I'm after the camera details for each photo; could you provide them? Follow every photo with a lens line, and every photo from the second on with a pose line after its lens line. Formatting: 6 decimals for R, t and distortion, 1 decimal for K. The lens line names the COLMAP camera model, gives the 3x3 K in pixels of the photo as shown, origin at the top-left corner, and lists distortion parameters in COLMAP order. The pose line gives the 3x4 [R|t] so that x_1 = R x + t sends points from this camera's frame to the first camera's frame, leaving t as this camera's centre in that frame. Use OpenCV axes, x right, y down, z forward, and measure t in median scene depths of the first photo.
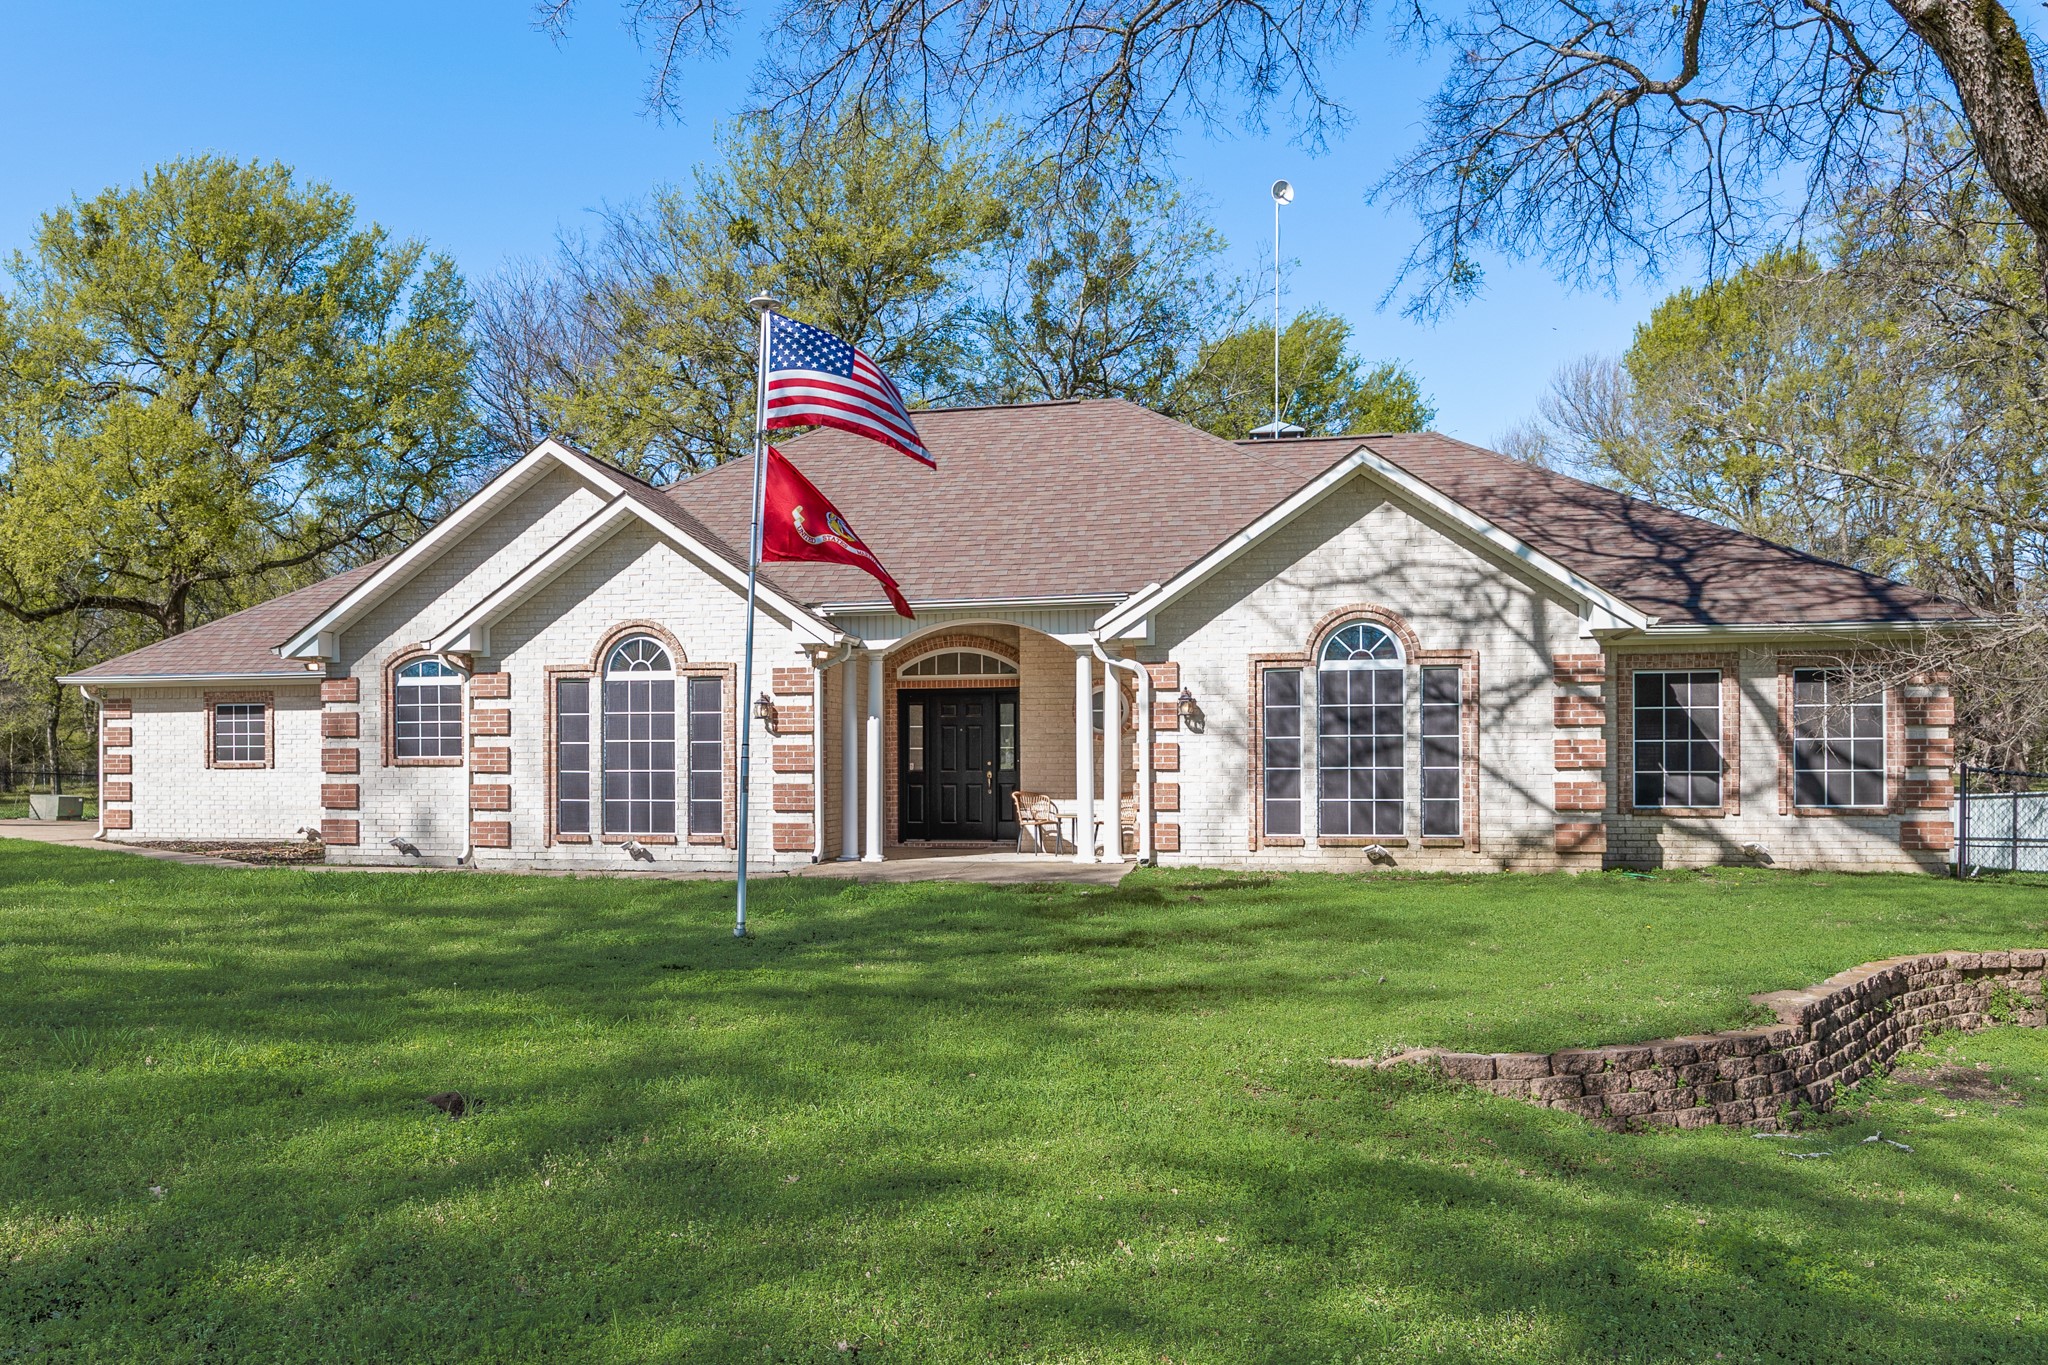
lens RADIAL K [[1342.4, 0, 1029.0], [0, 1342.4, 765.3], [0, 0, 1]] dist [-0.004009, -0.001300]
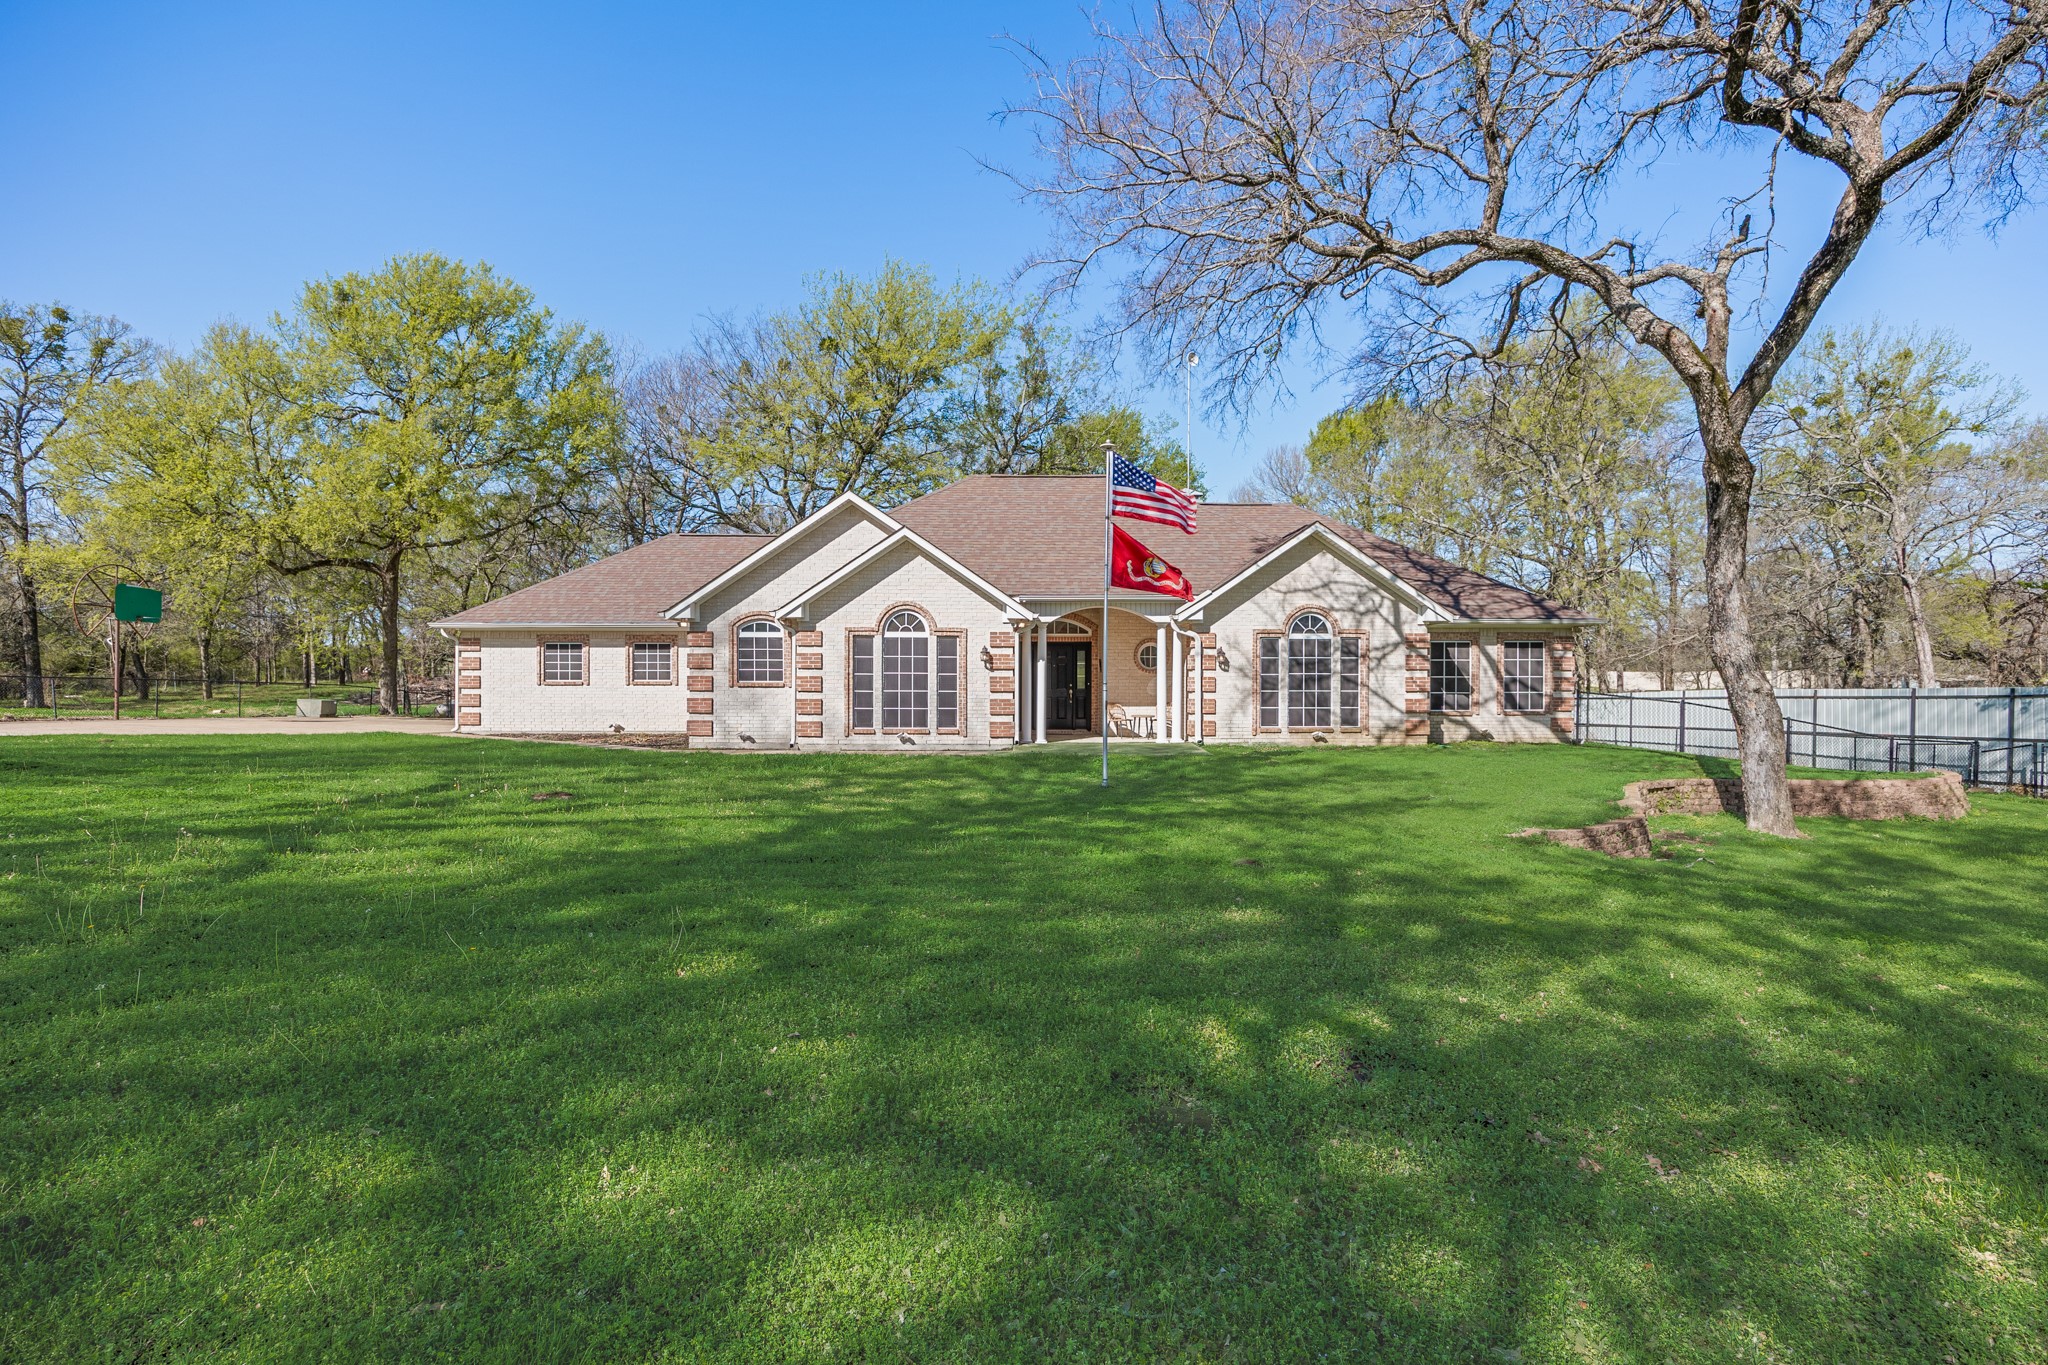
lens RADIAL K [[879.5, 0, 1024.0], [0, 879.5, 682.5], [0, 0, 1]] dist [-0.018230, -0.000058]
pose [[0.975757, 0.002791, 0.218841, -0.401381], [-0.005584, 0.999911, 0.012143, -0.021482], [-0.218787, -0.013070, 0.975685, -0.113519]]
